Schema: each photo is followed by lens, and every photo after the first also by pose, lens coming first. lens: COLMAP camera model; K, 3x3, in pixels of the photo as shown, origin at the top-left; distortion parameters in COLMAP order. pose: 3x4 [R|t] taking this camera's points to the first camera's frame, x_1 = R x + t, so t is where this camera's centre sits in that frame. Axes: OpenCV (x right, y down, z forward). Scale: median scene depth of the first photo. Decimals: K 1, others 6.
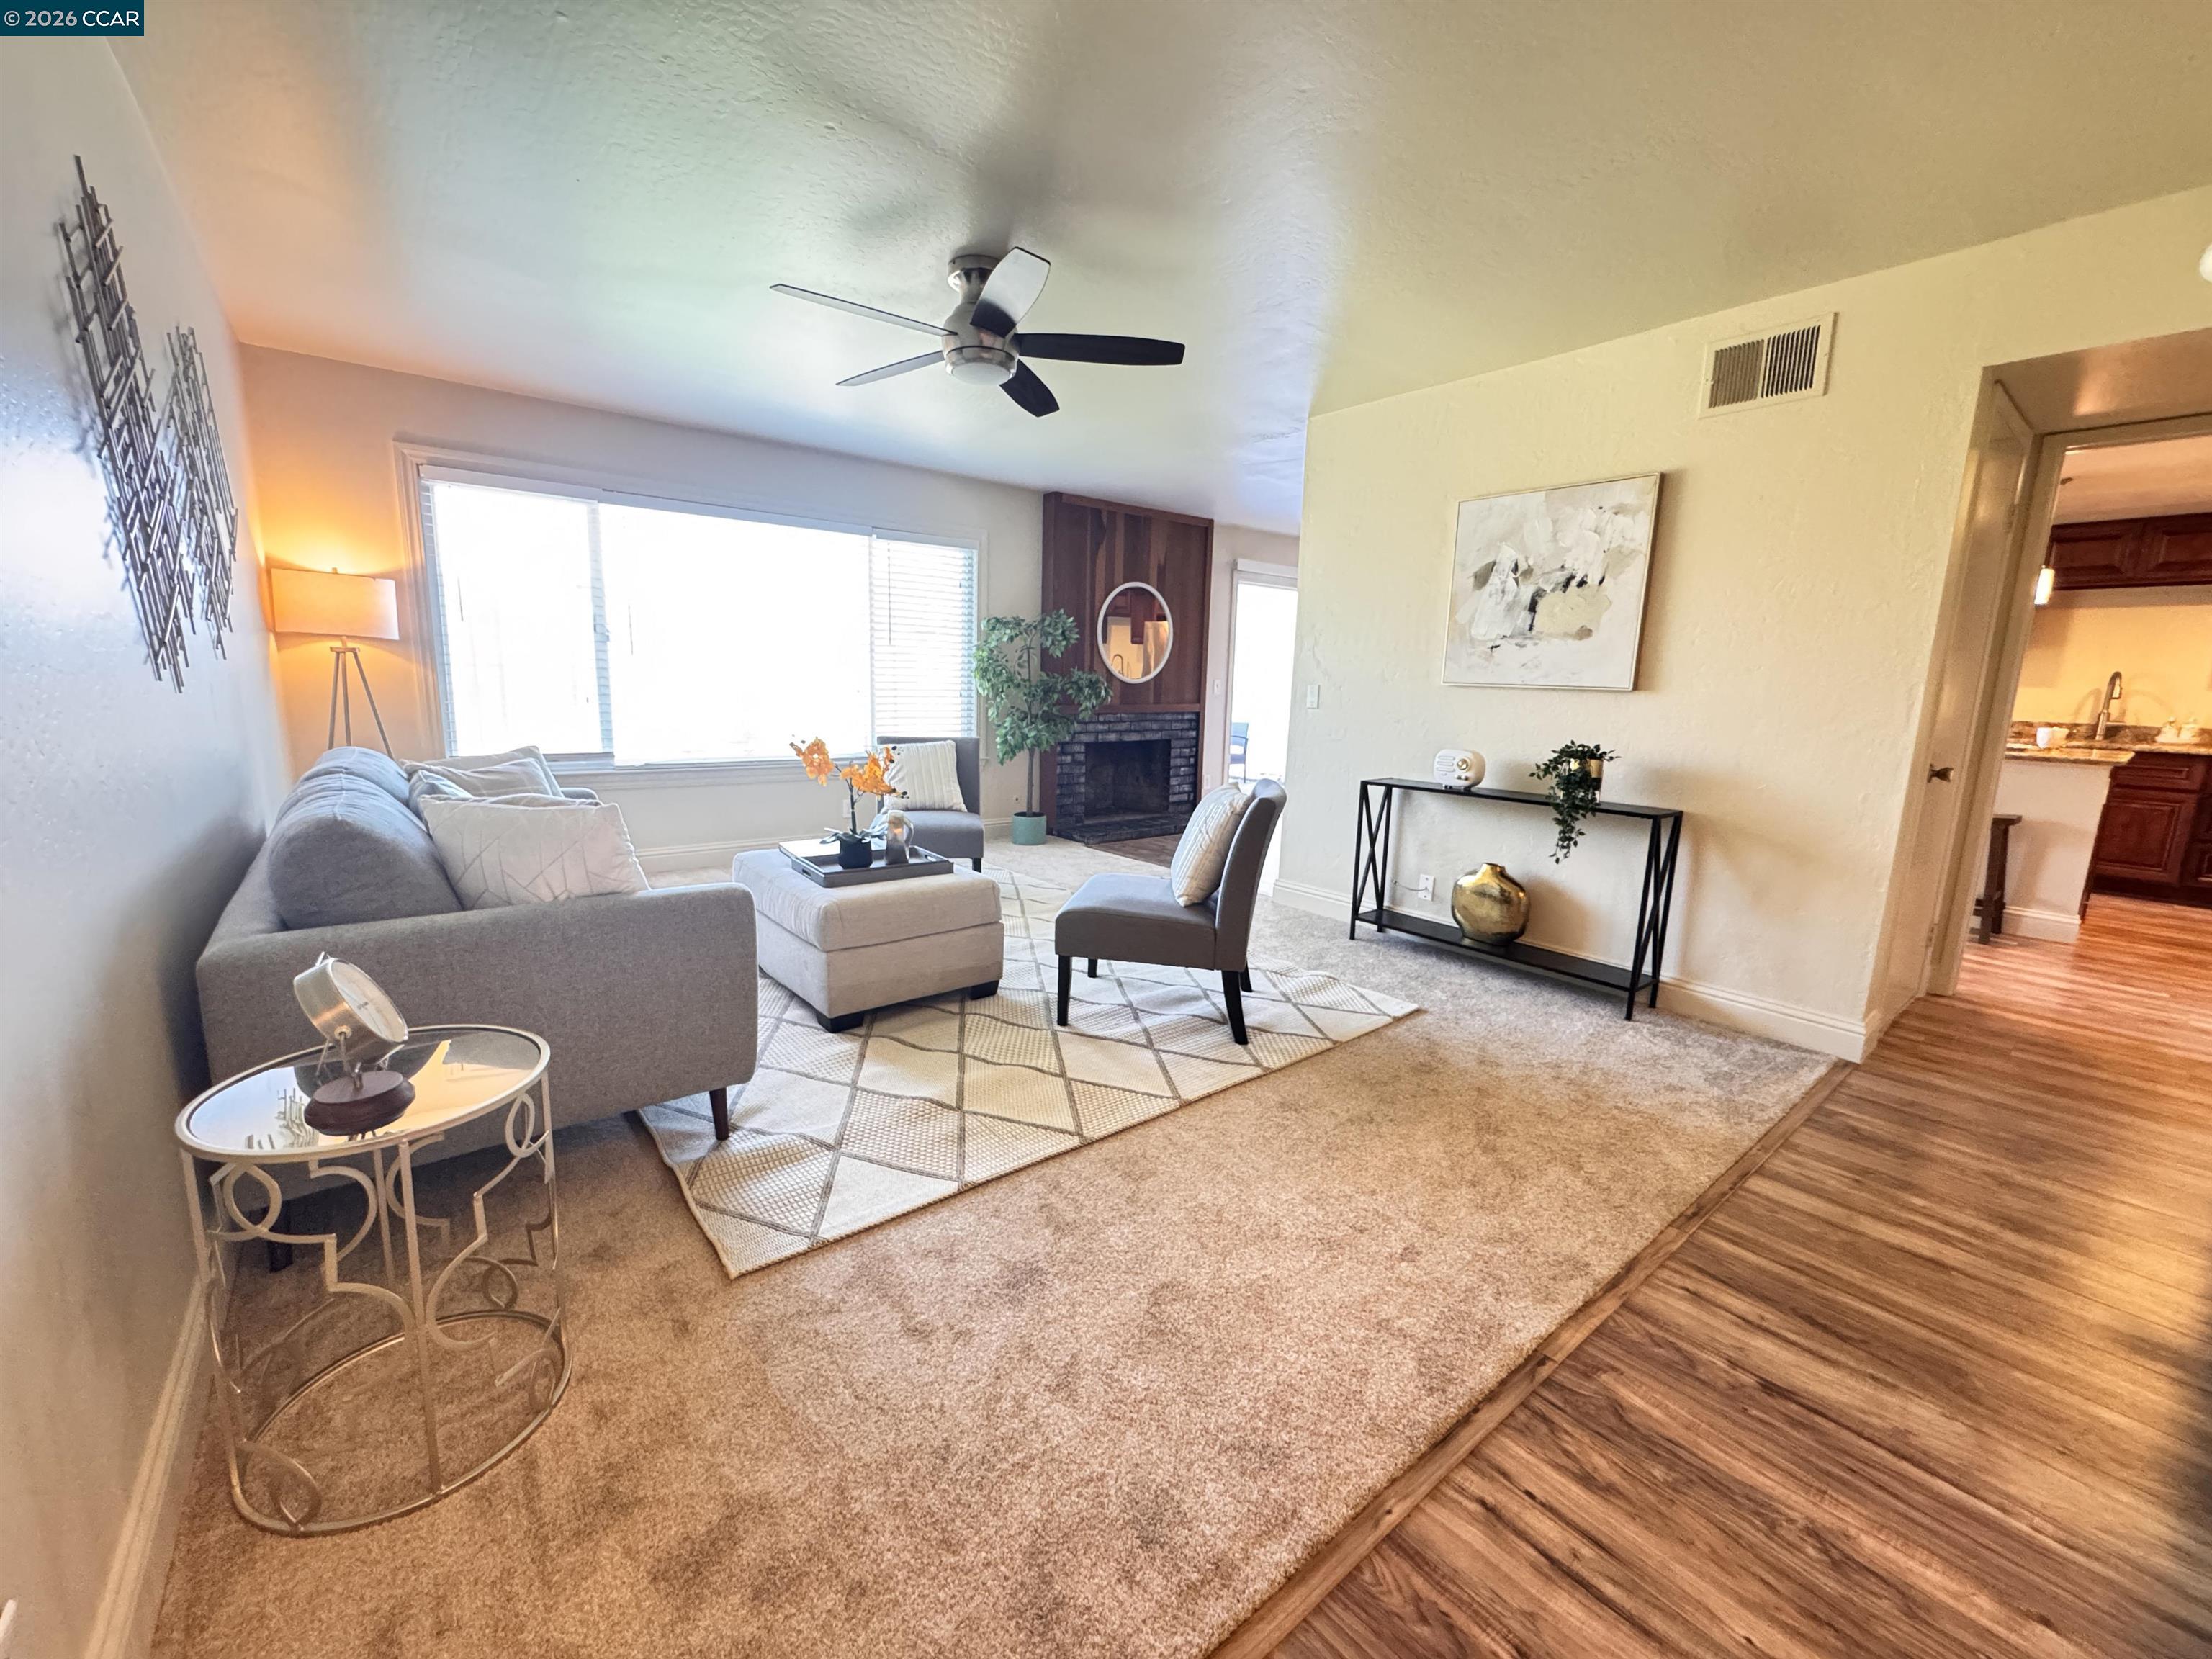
lens RADIAL K [[887.9, 0, 1098.2], [0, 887.9, 827.9], [0, 0, 1]] dist [-0.002375, 0.000701]
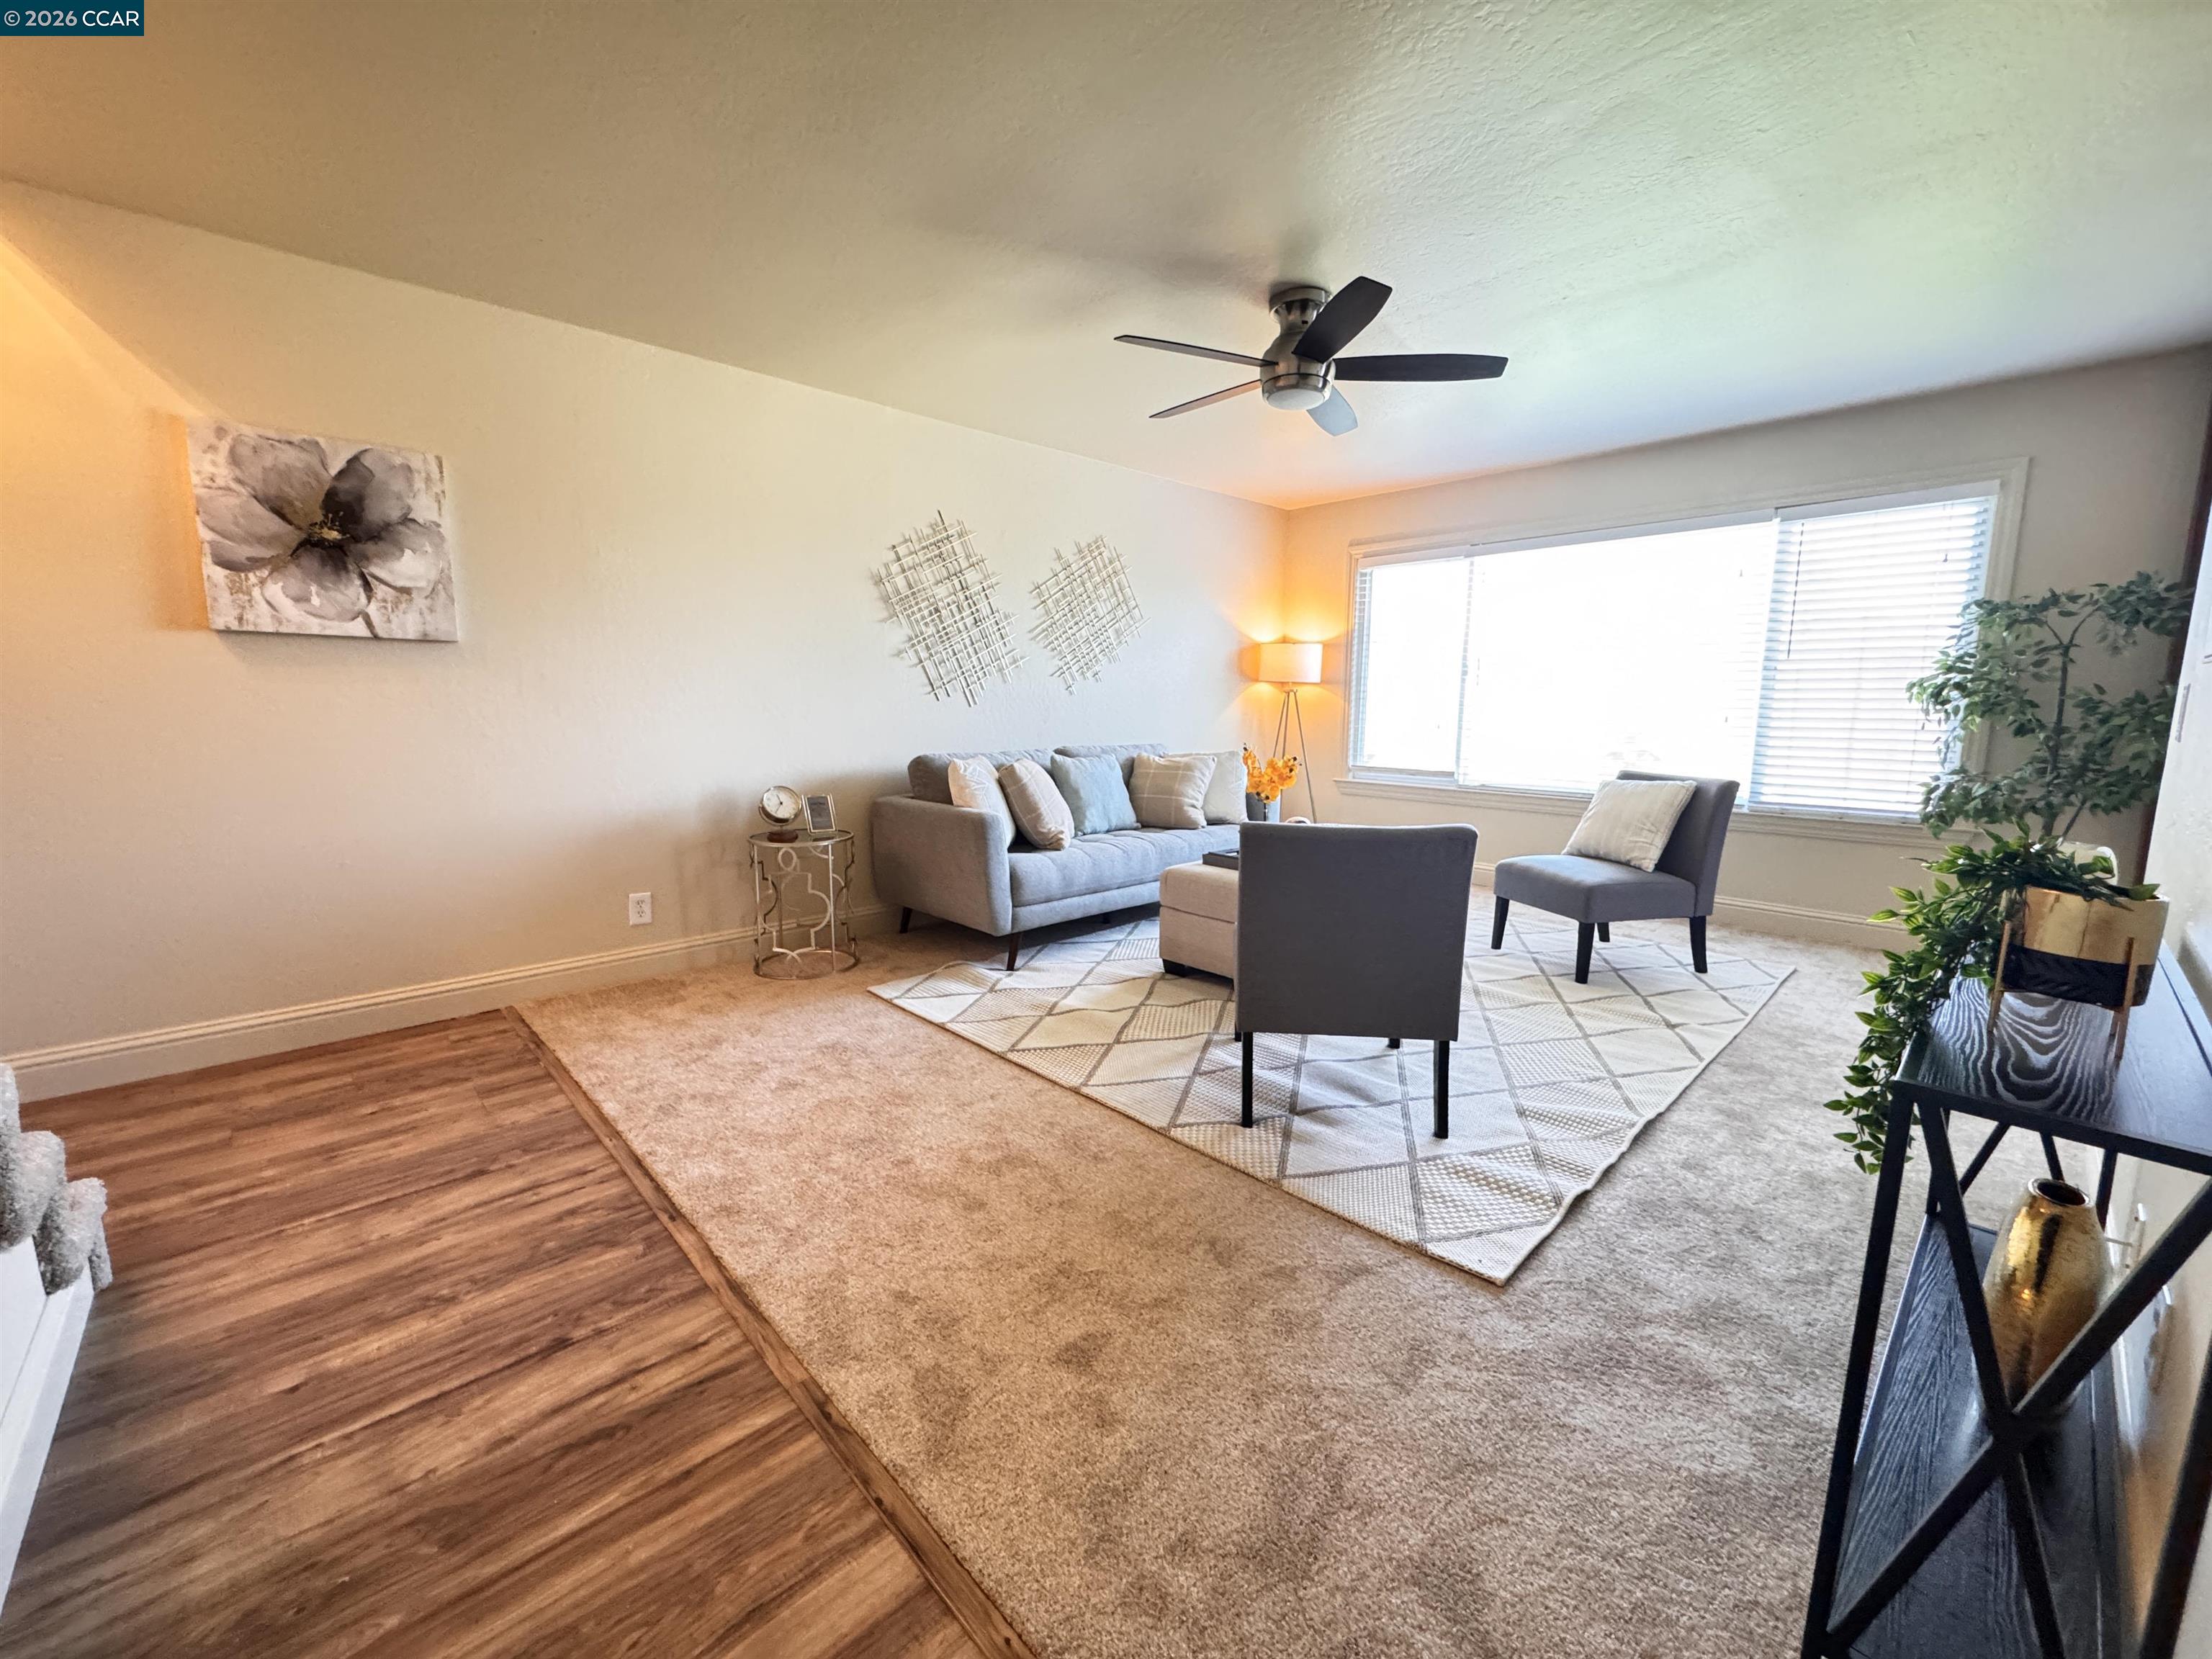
lens RADIAL K [[887.9, 0, 1103.6], [0, 887.9, 823.2], [0, 0, 1]] dist [-0.002375, 0.000701]
pose [[0.078382, 0.108206, -0.991034, 1.133263], [-0.171148, 0.980794, 0.093551, -0.099580], [0.982122, 0.162281, 0.095396, 0.918533]]
